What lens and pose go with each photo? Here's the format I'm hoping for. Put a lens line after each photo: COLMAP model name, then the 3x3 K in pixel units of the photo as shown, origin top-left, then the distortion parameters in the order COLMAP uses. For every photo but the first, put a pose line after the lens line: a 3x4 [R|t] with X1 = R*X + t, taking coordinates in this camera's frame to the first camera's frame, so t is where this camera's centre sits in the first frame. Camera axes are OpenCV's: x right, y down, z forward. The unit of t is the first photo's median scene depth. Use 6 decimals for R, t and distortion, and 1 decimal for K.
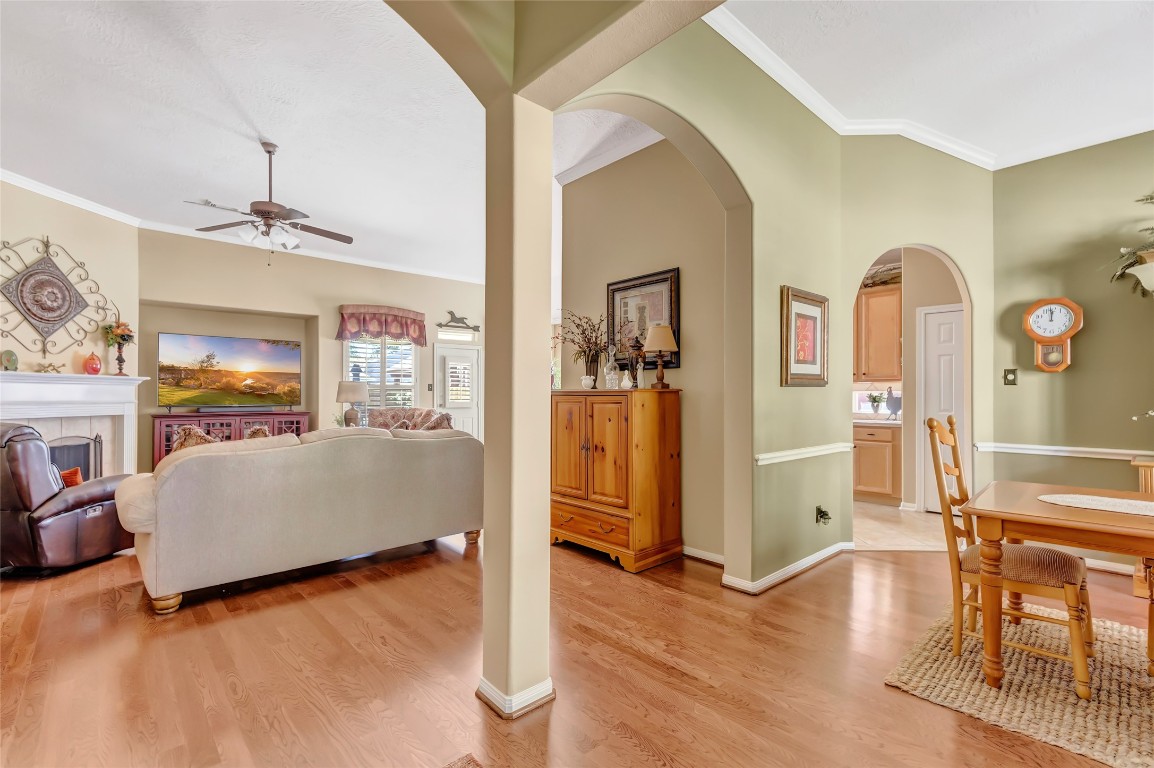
lens RADIAL K [[519.9, 0, 578.3], [0, 519.9, 389.1], [0, 0, 1]] dist [0.007037, 0.000017]
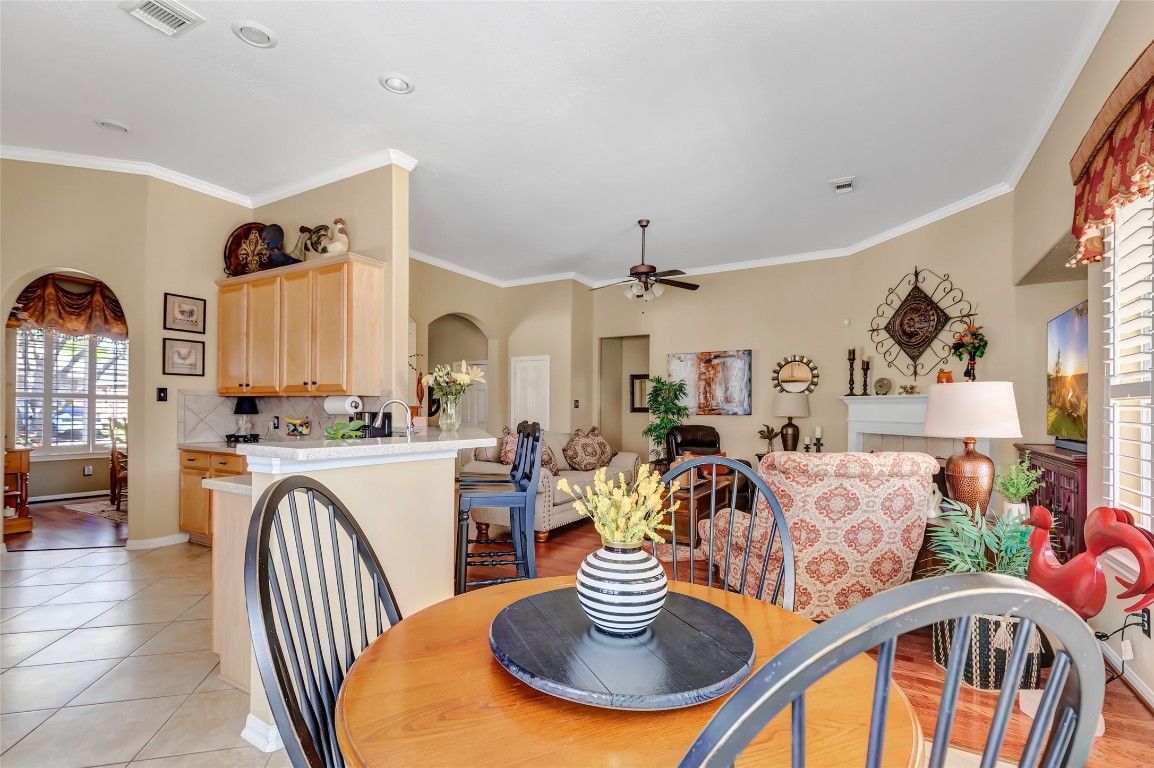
lens RADIAL K [[528.0, 0, 579.9], [0, 528.0, 408.2], [0, 0, 1]] dist [0.001479, 0.000378]
pose [[-0.954853, -0.009920, -0.296913, -0.038979], [-0.006274, 0.999893, -0.013232, 0.014903], [0.297012, -0.010771, -0.954813, 1.694616]]
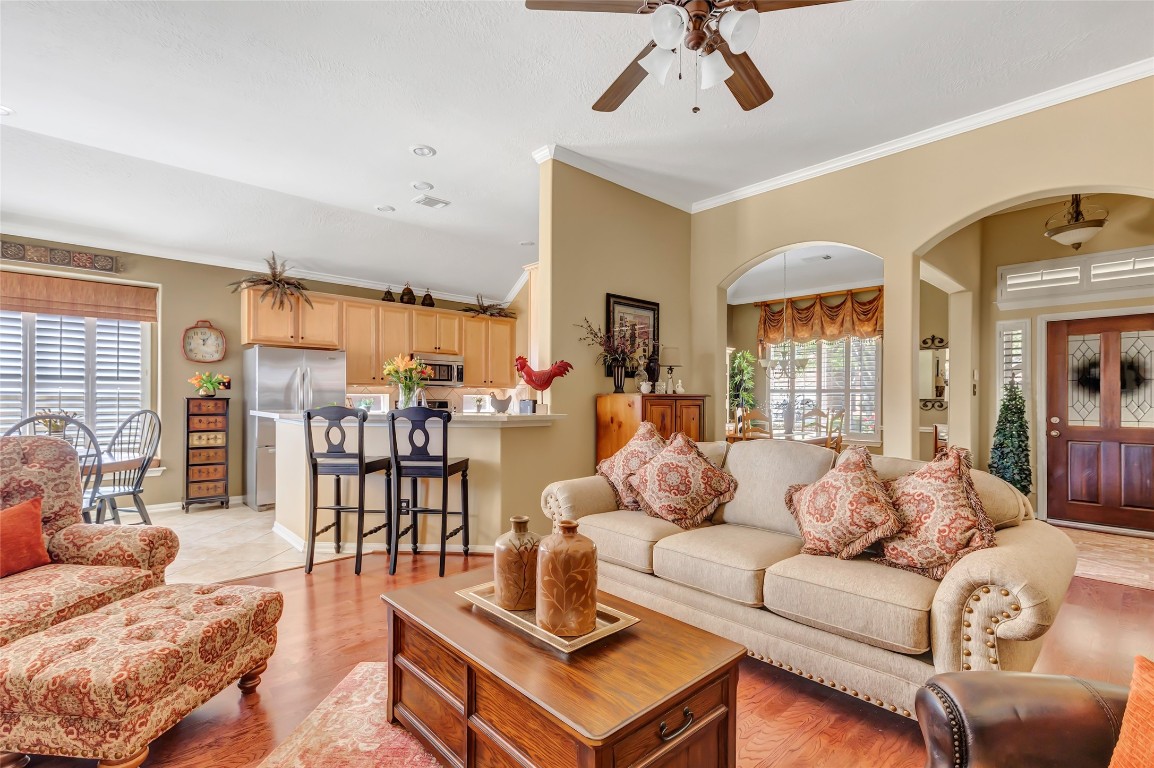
lens RADIAL K [[537.4, 0, 577.1], [0, 537.4, 399.1], [0, 0, 1]] dist [0.014713, 0.000123]
pose [[-0.006050, -0.000373, 0.999982, -0.821152], [-0.016175, 0.999869, 0.000275, 0.010706], [-0.999851, -0.016173, -0.006055, 0.842142]]
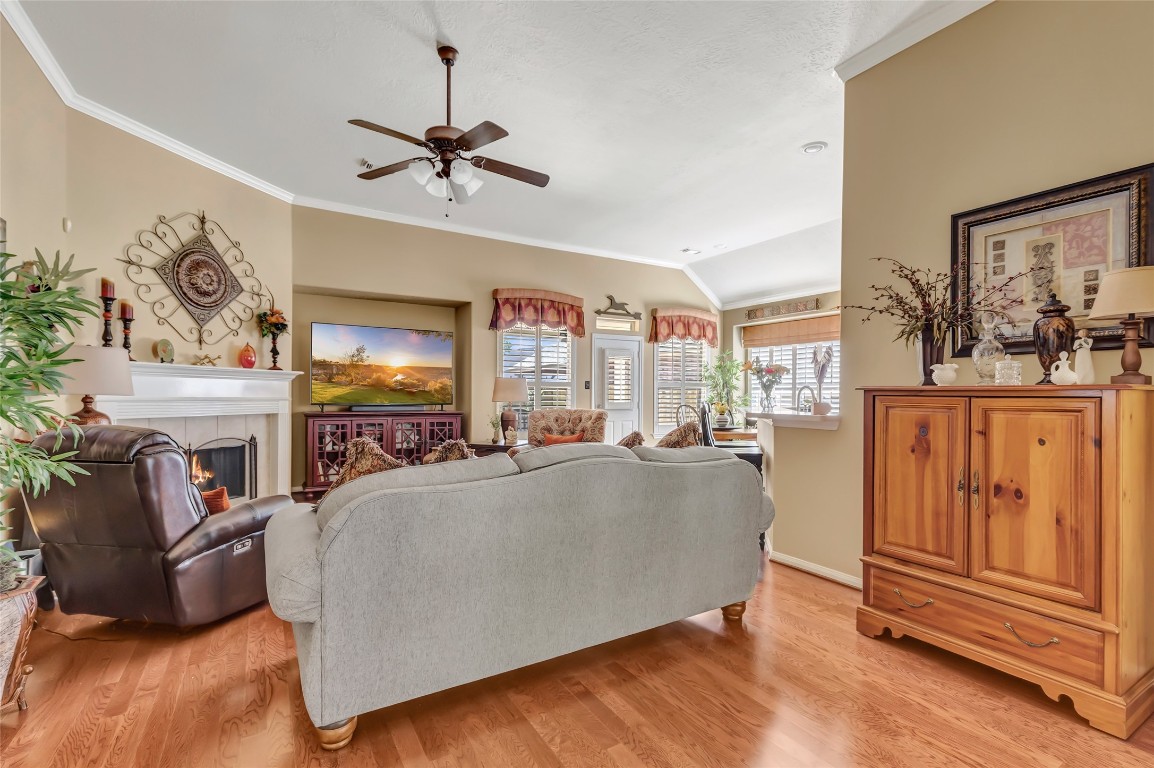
lens RADIAL K [[523.3, 0, 578.2], [0, 523.3, 394.5], [0, 0, 1]] dist [0.004550, 0.000115]
pose [[0.980387, 0.007271, -0.196947, -0.201874], [-0.005088, 0.999920, 0.011588, 0.003778], [0.197016, -0.010359, 0.980346, 0.236395]]
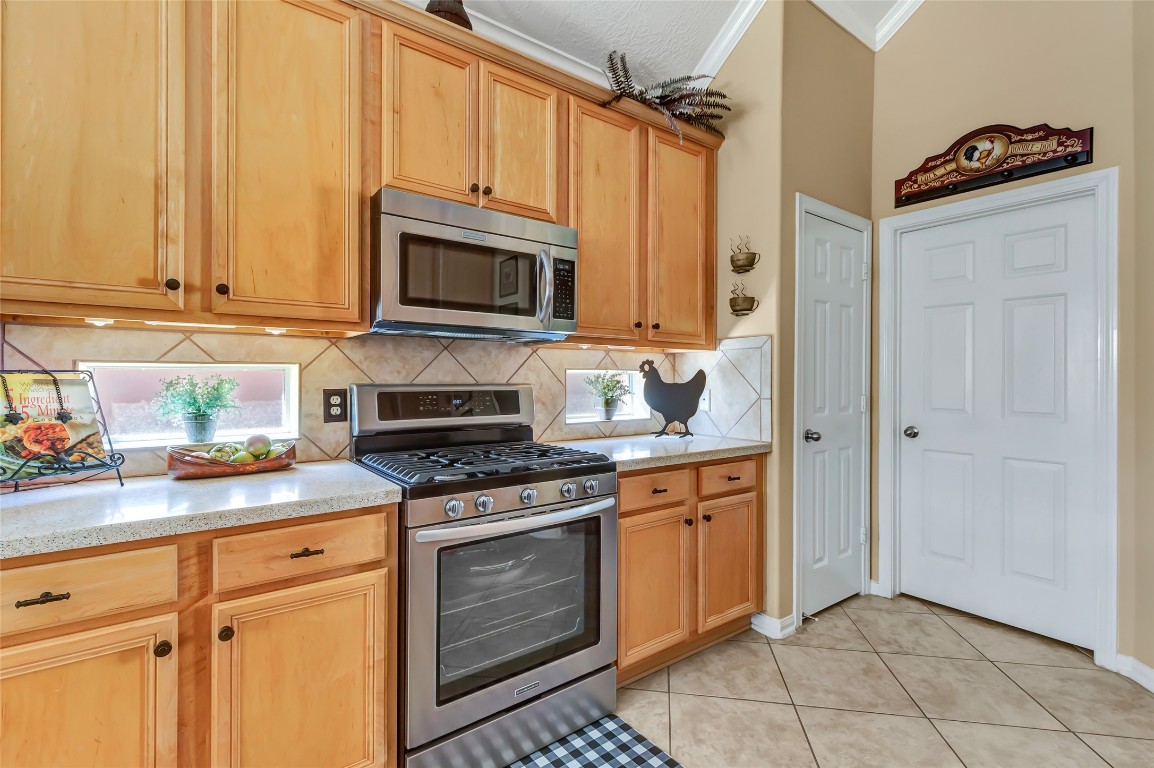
lens RADIAL K [[524.9, 0, 581.2], [0, 524.9, 378.6], [0, 0, 1]] dist [0.000527, -0.000285]
pose [[0.107349, -0.000794, 0.994221, 0.152297], [-0.014121, 0.999898, 0.002324, 0.011838], [-0.994121, -0.014289, 0.107327, 1.072100]]
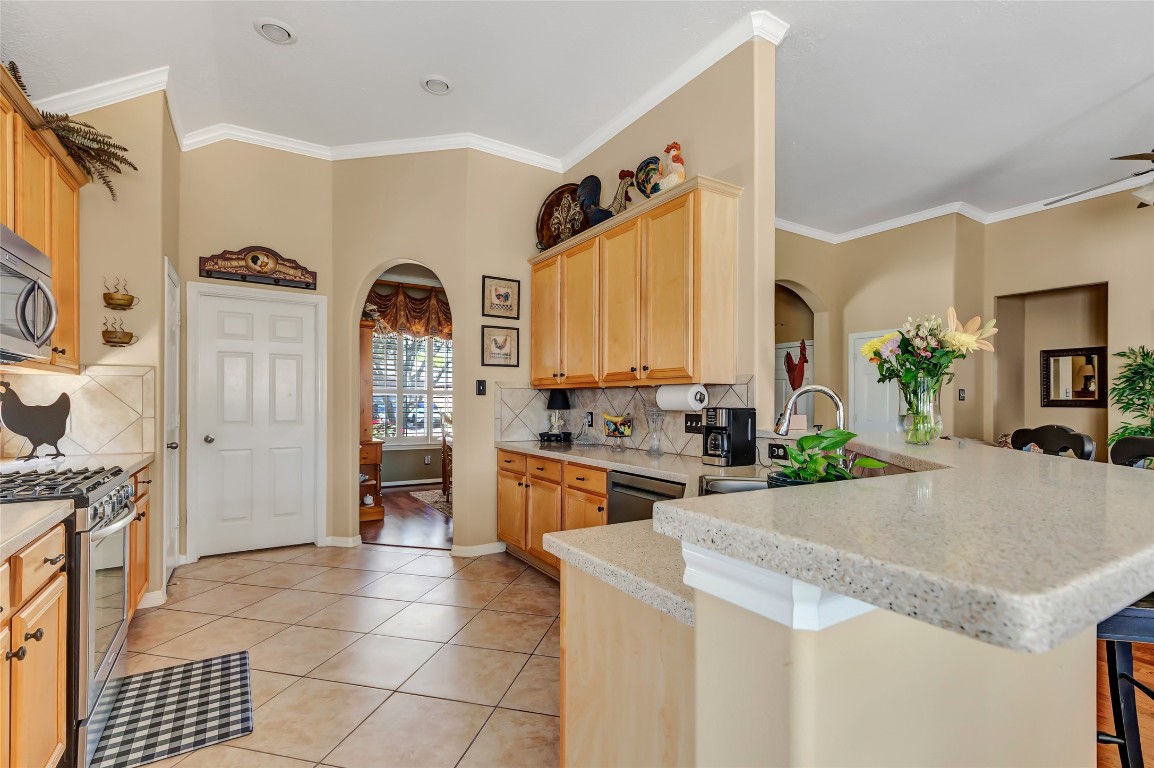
lens RADIAL K [[523.0, 0, 578.7], [0, 523.0, 403.6], [0, 0, 1]] dist [0.003363, 0.000311]
pose [[-0.983447, -0.006204, 0.181087, 0.068922], [-0.007561, 0.999948, -0.006802, 0.013167], [-0.181036, -0.008058, -0.983443, 1.416397]]
